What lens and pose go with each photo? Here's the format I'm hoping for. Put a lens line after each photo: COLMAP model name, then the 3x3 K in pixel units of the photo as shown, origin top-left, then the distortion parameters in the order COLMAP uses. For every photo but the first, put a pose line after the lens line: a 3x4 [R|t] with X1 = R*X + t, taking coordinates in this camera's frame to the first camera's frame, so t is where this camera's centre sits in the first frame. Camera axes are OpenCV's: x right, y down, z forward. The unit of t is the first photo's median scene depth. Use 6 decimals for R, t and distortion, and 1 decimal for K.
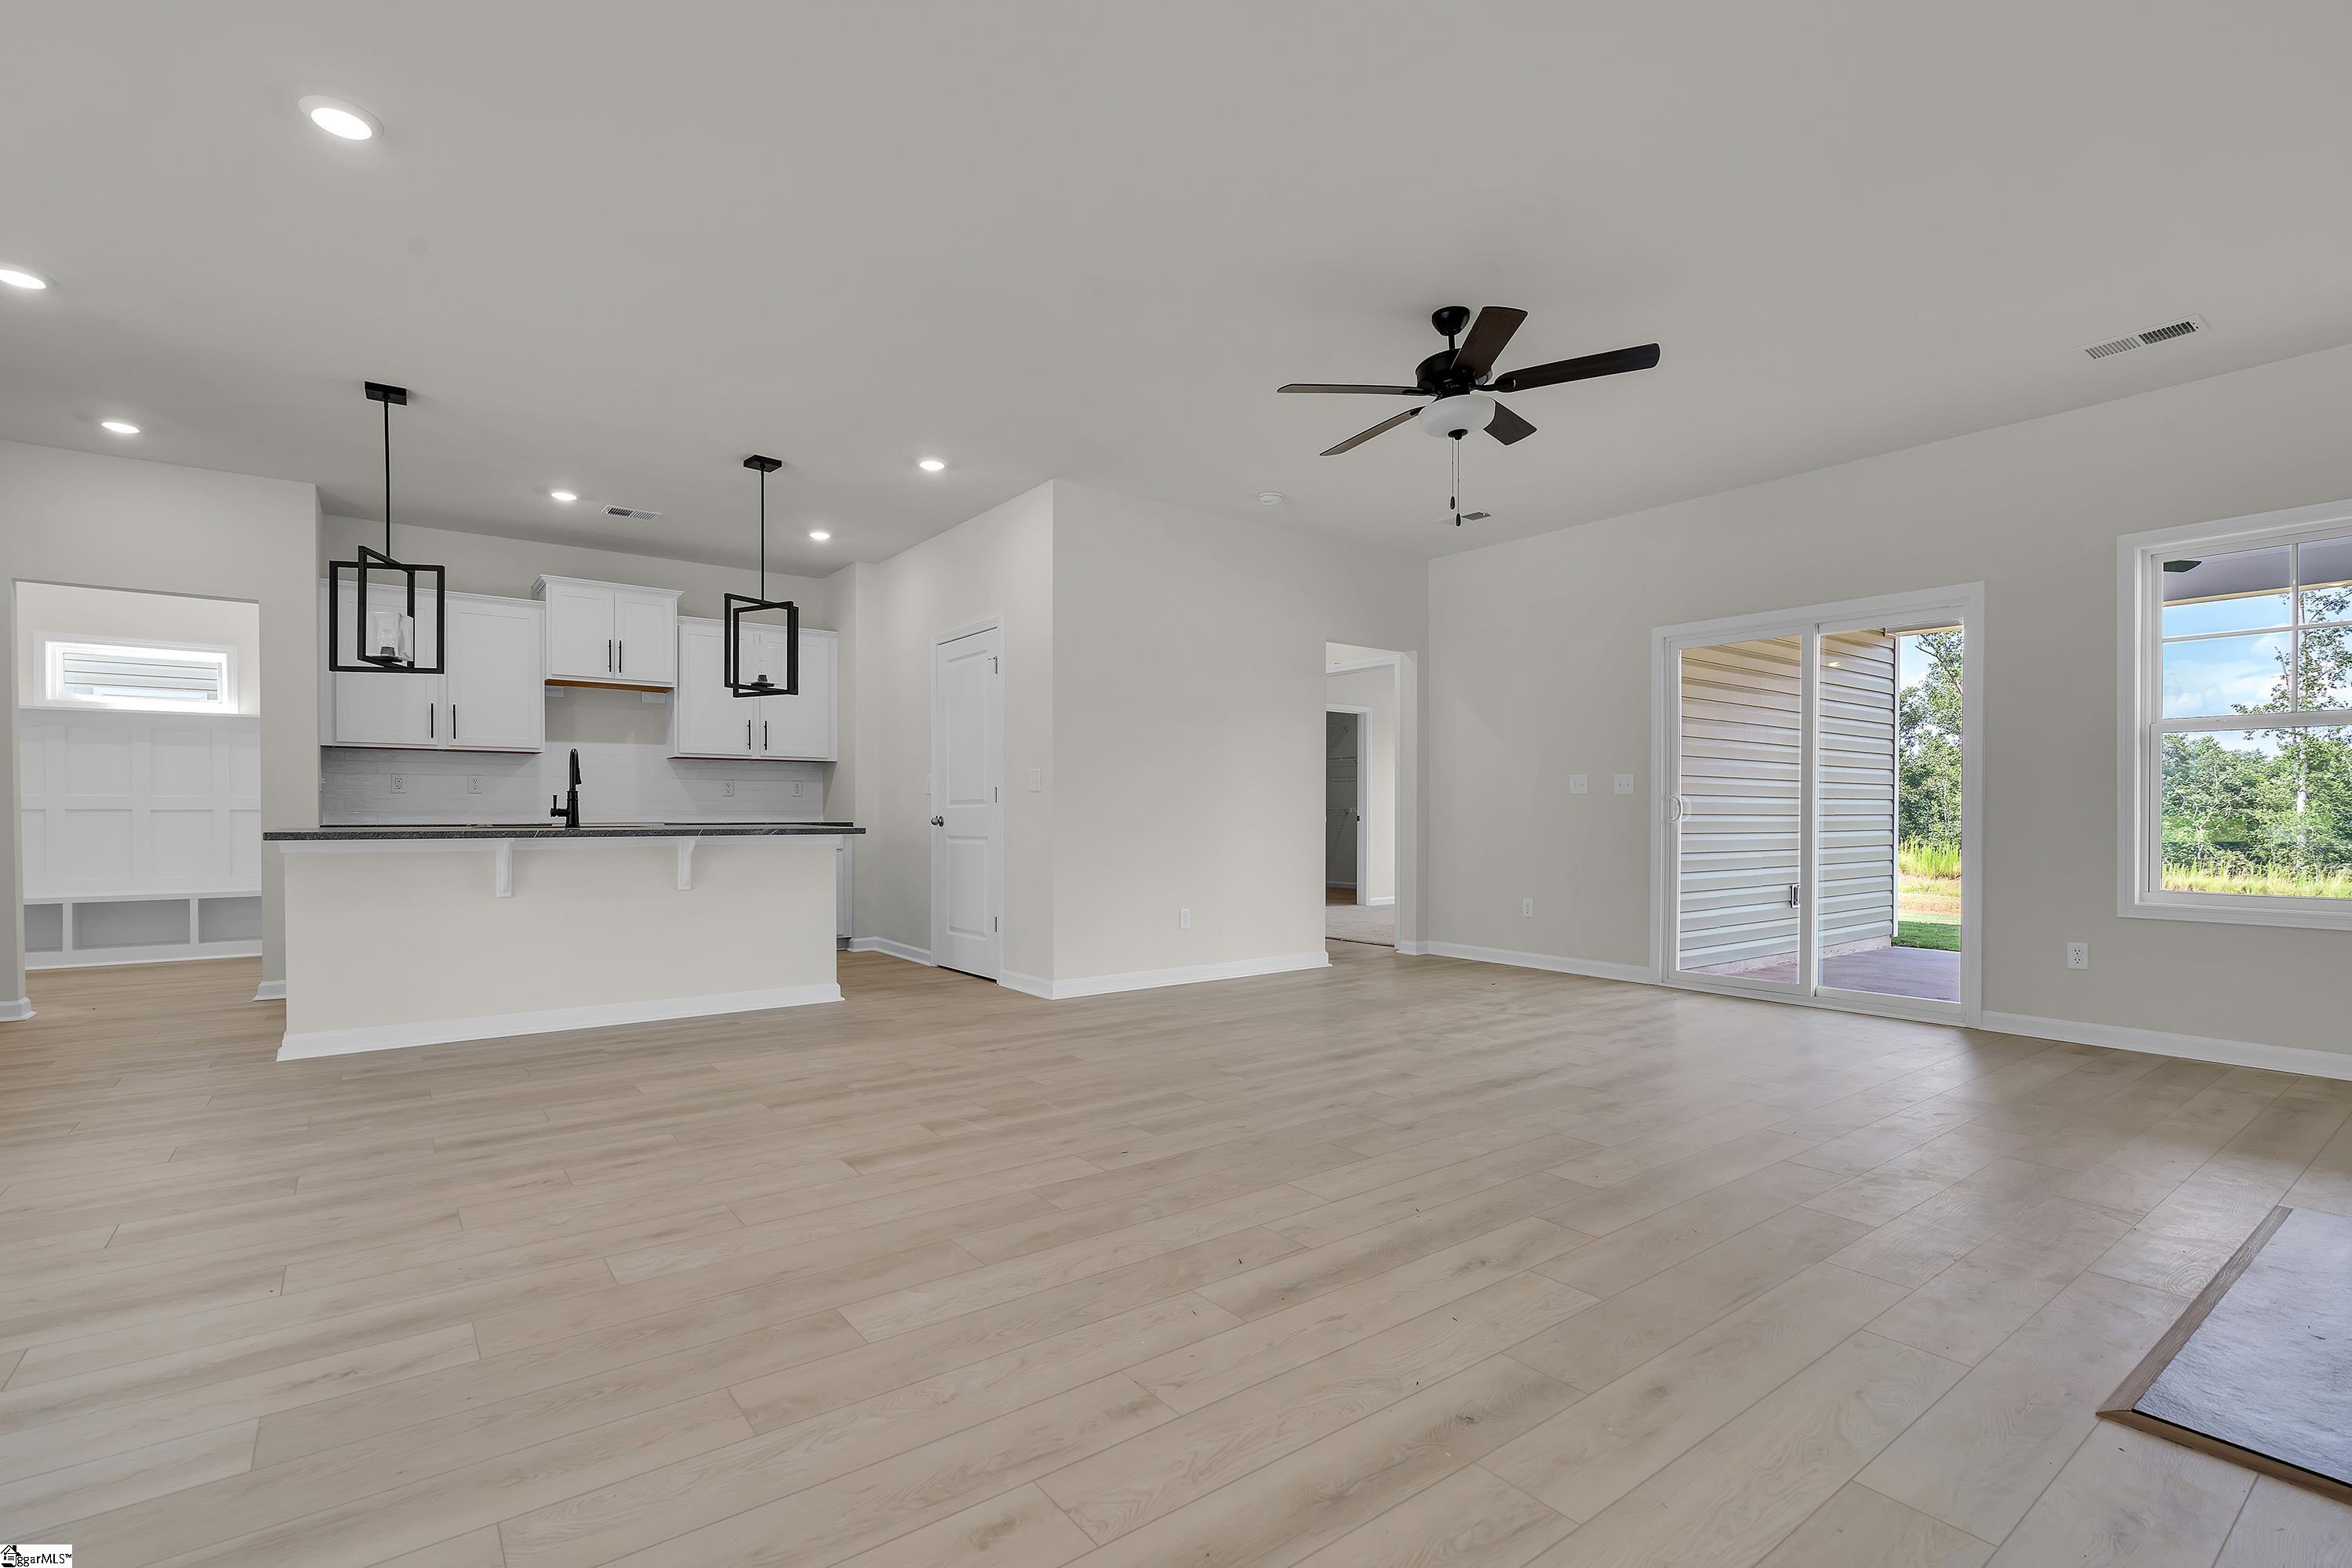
lens RADIAL K [[1062.5, 0, 1197.0], [0, 1062.5, 808.2], [0, 0, 1]] dist [-0.010482, 0.000903]
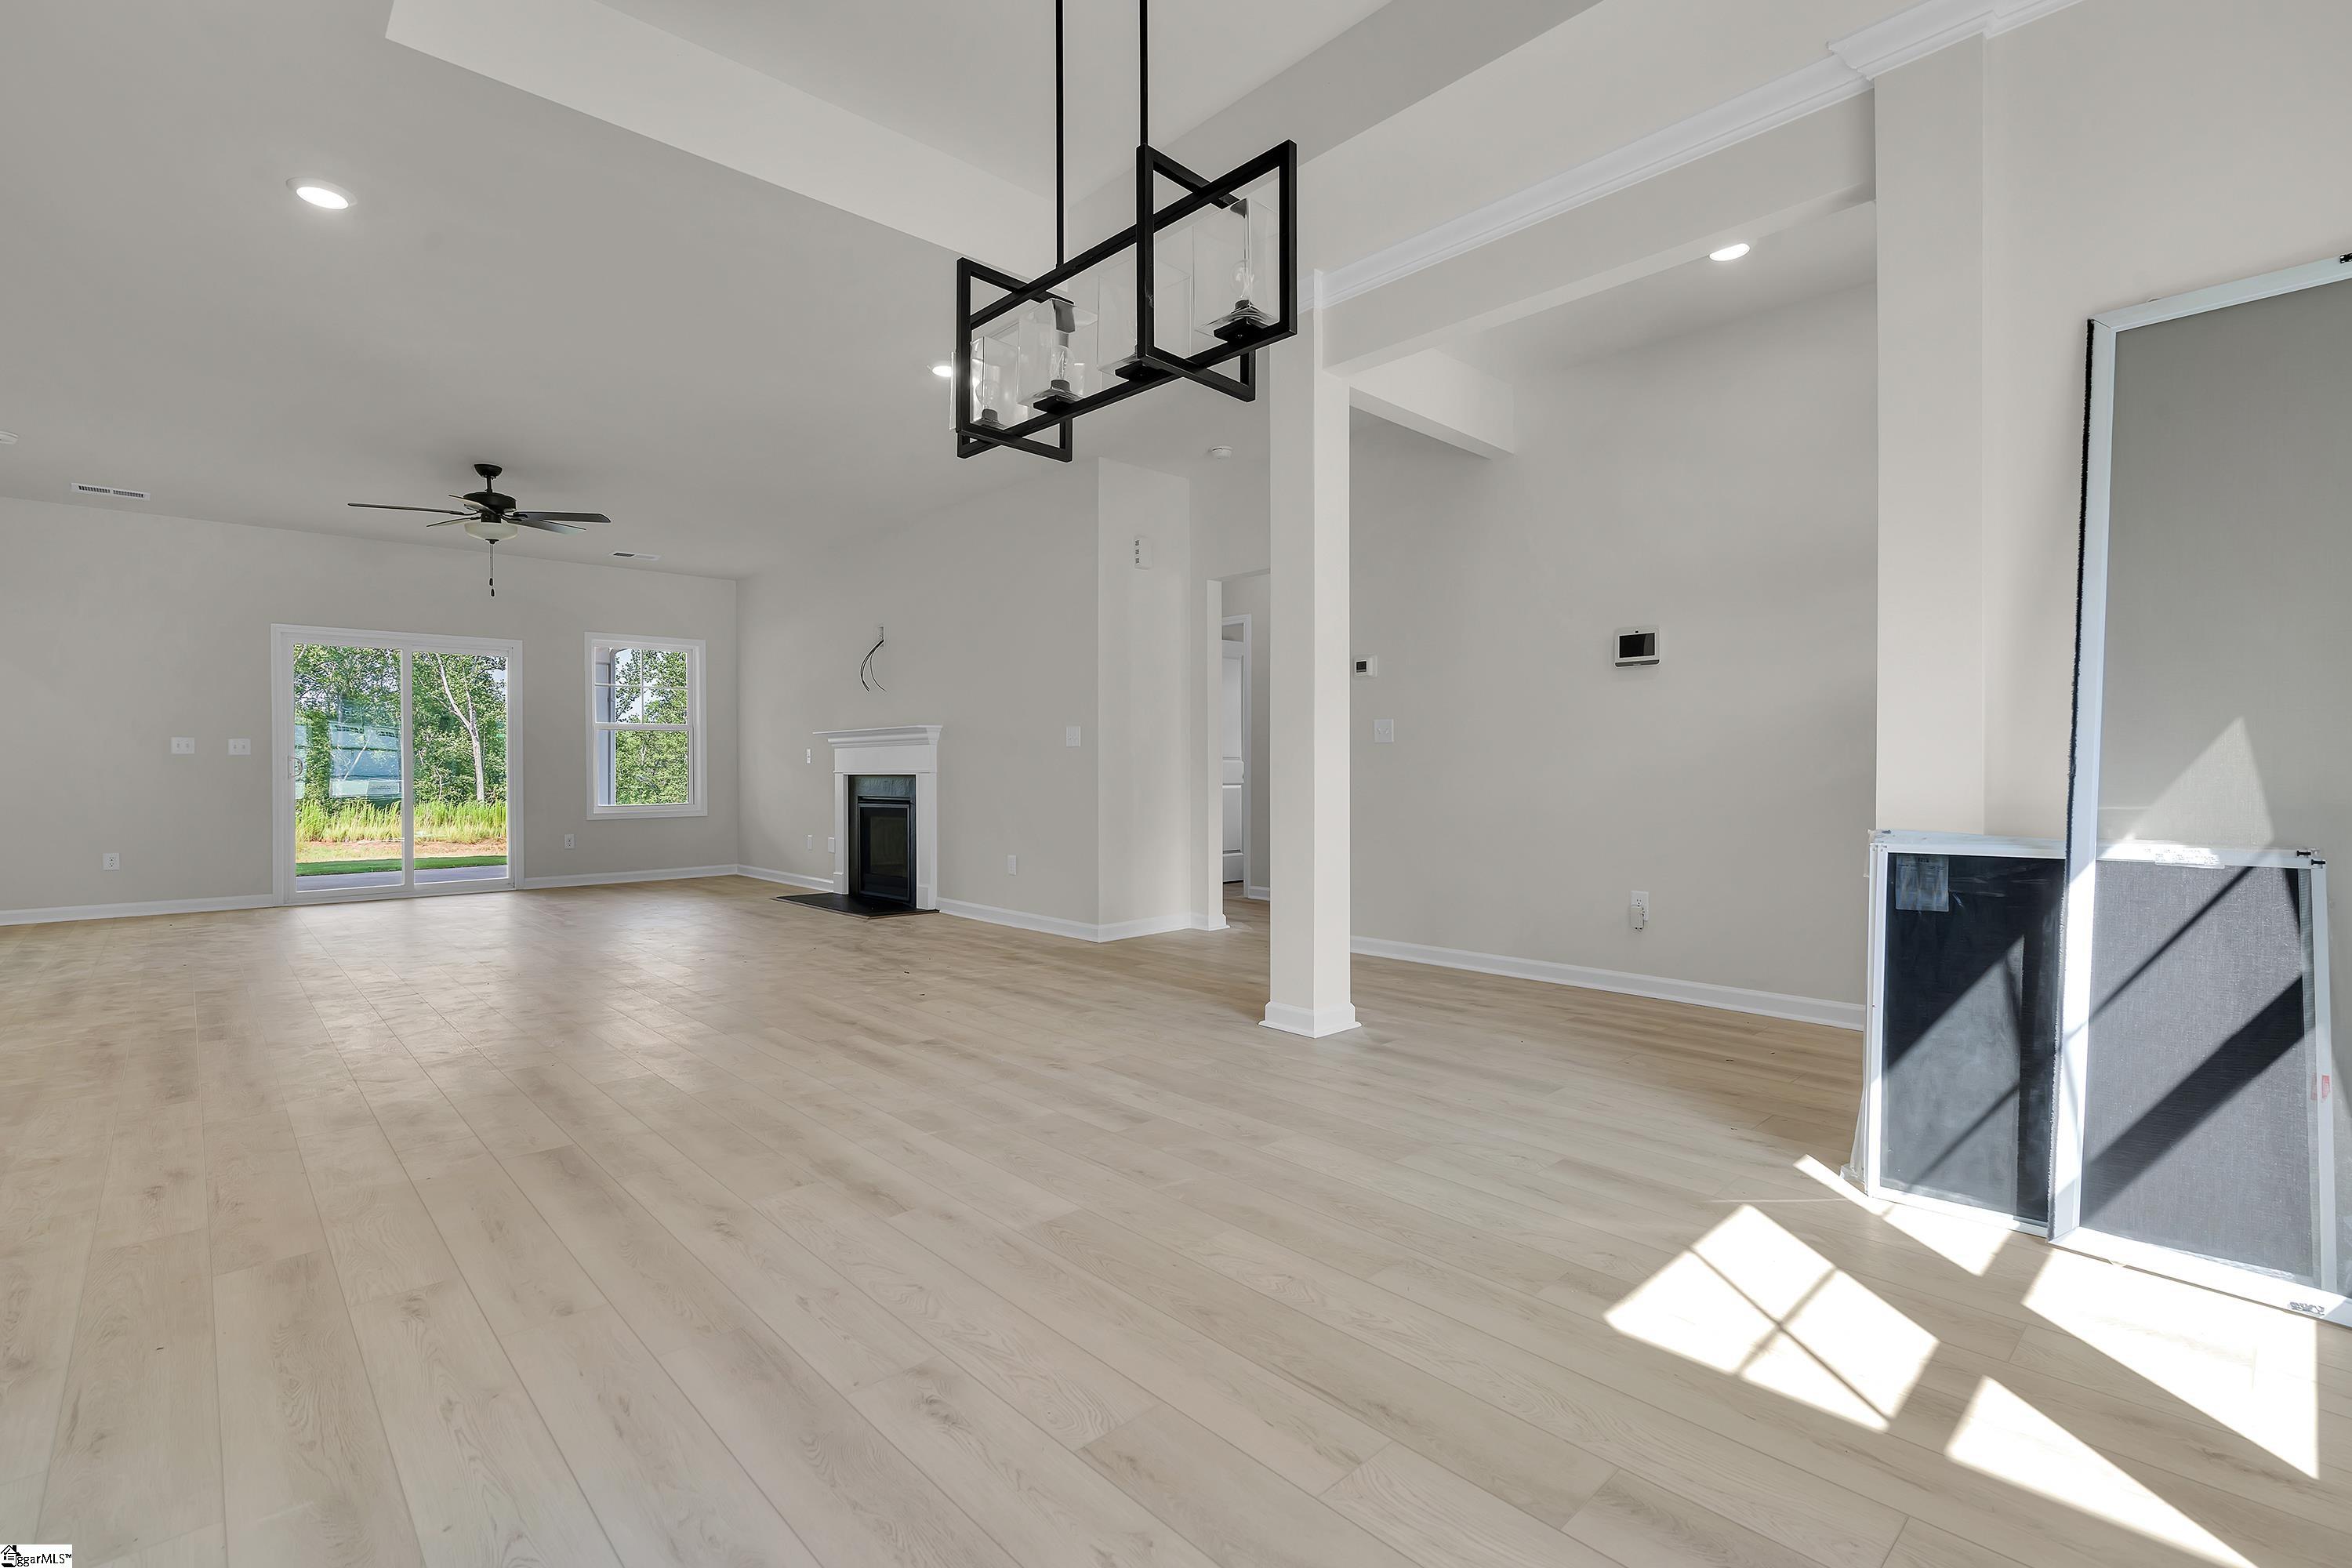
lens RADIAL K [[1062.5, 0, 1136.4], [0, 1062.5, 767.9], [0, 0, 1]] dist [-0.010482, 0.000903]
pose [[-0.074856, -0.003633, 0.997188, -2.277961], [0.002343, 0.999990, 0.003819, -0.003410], [-0.997192, 0.002623, -0.074847, 0.189359]]
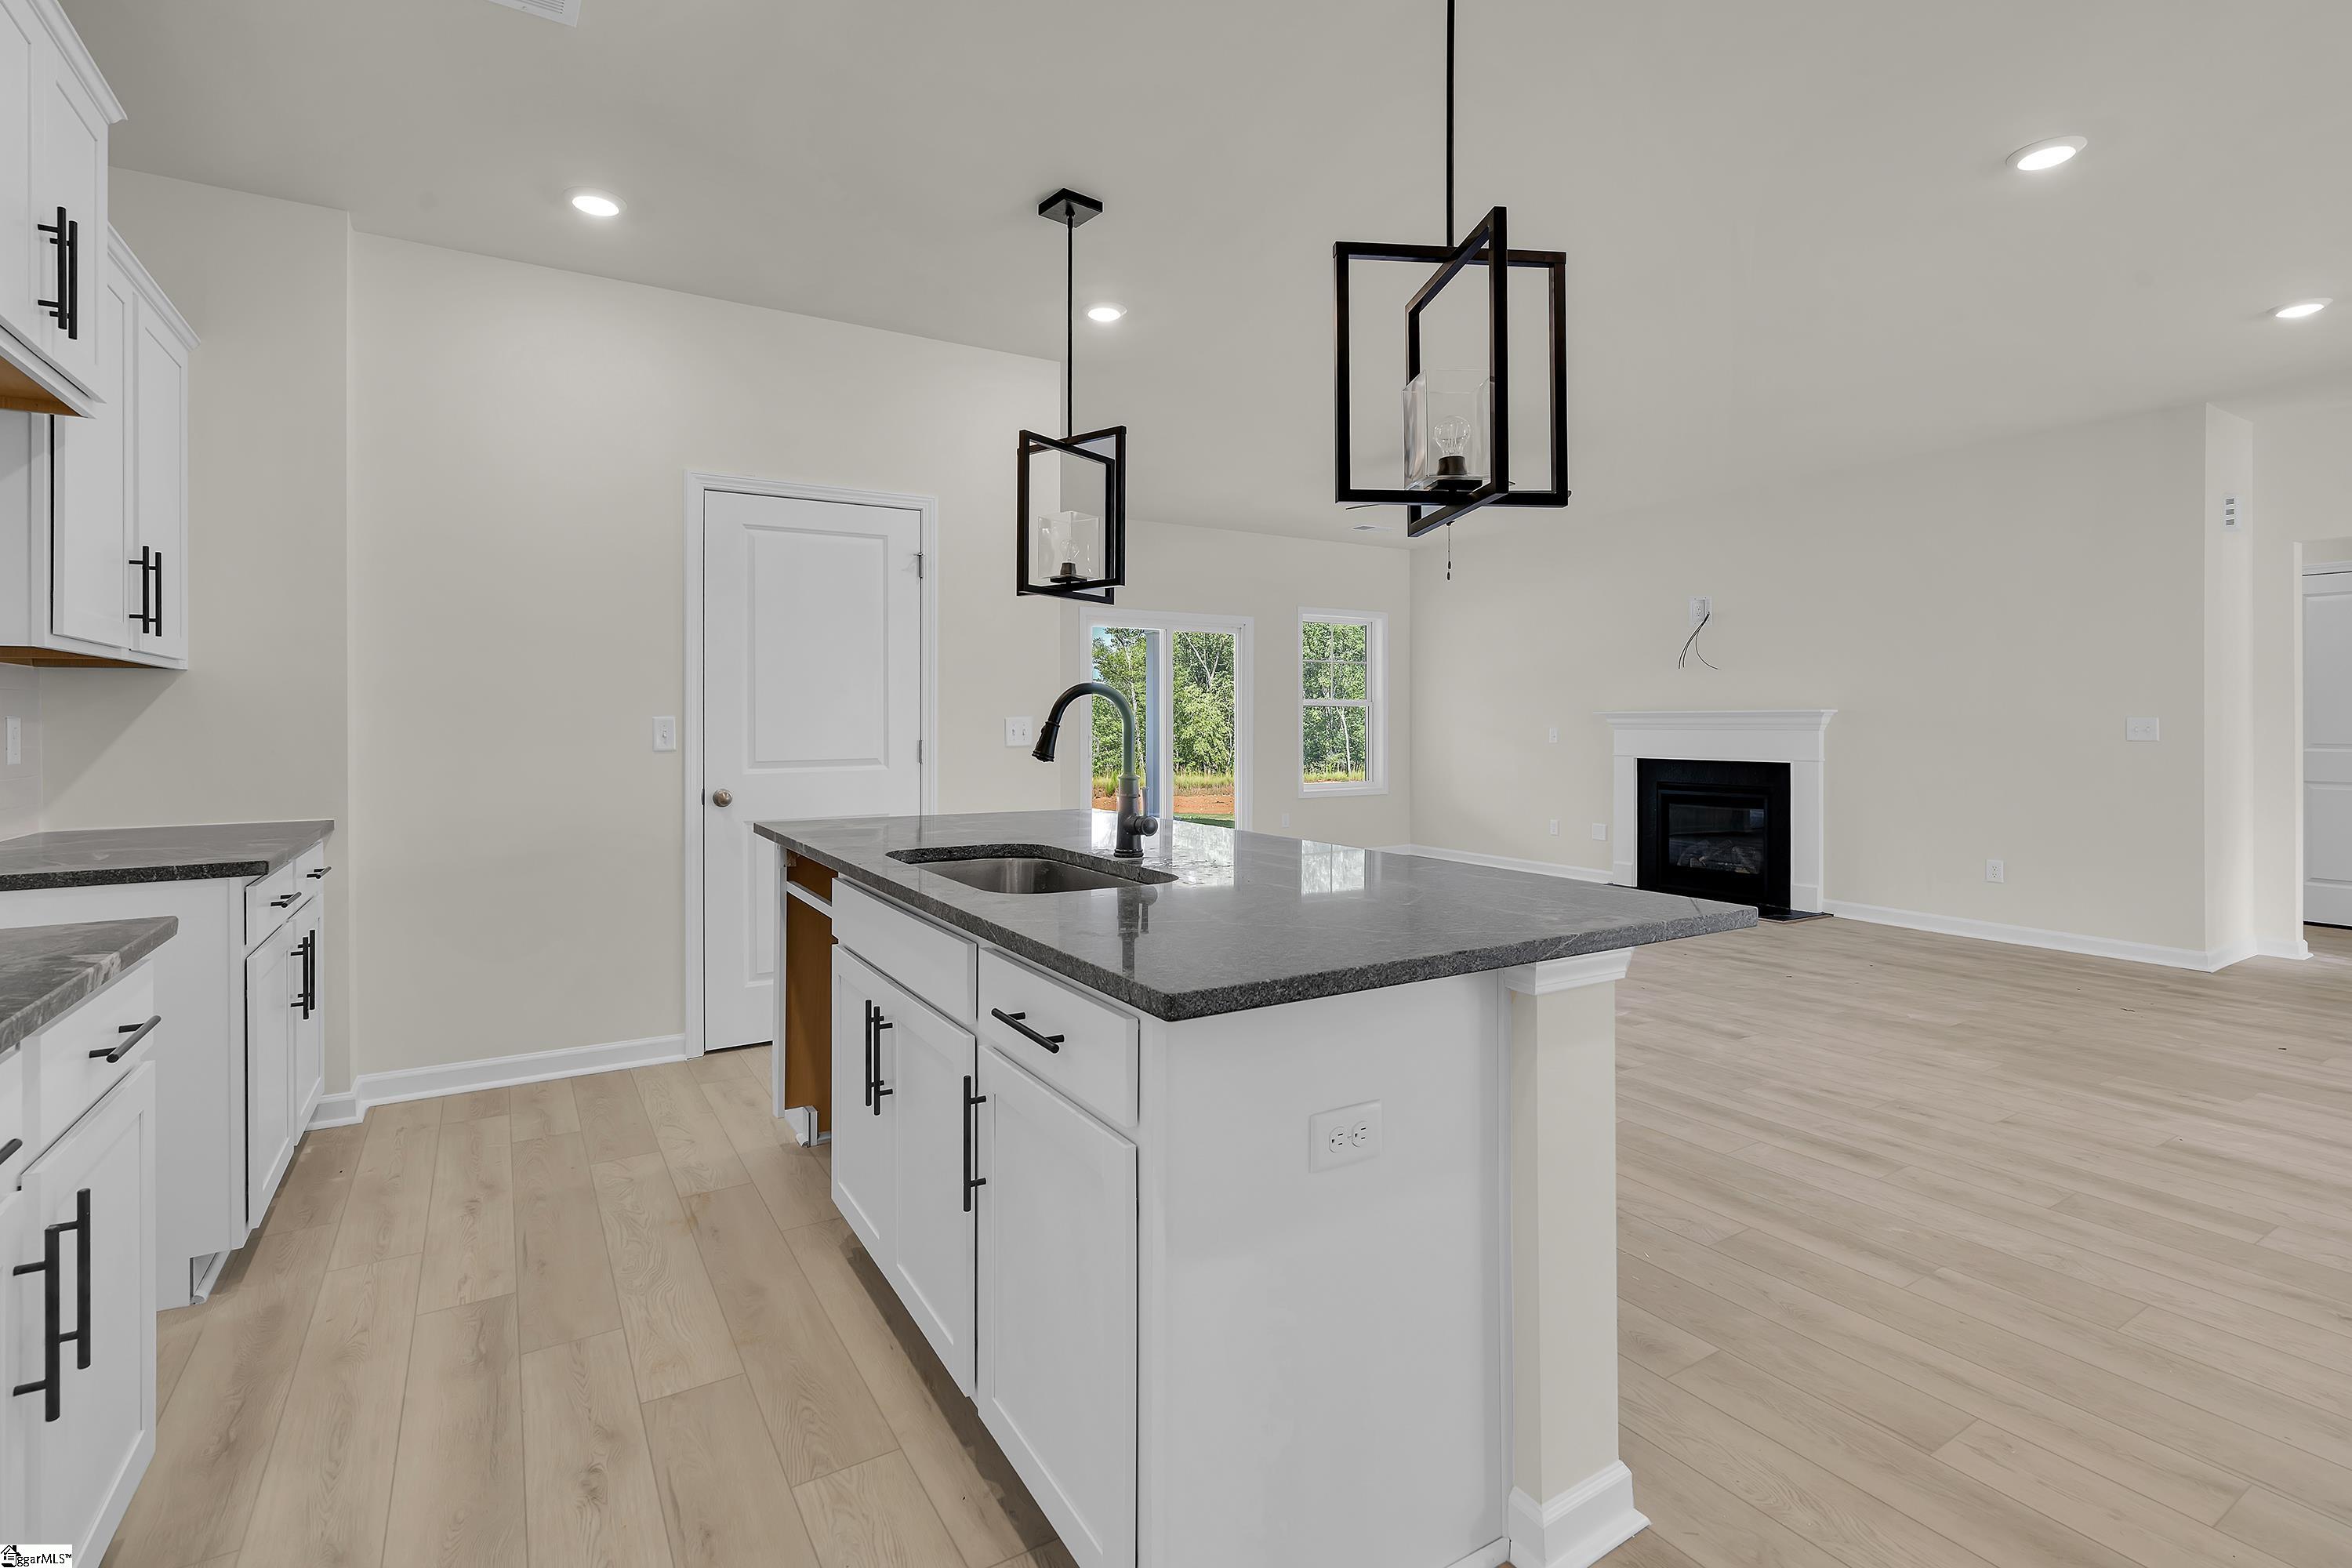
lens RADIAL K [[1062.5, 0, 1136.0], [0, 1062.5, 721.1], [0, 0, 1]] dist [-0.010482, 0.000903]
pose [[0.142417, -0.001868, 0.989805, -2.169342], [-0.002082, 0.999995, 0.002187, -0.086851], [-0.989804, -0.002372, 0.142413, 1.920852]]
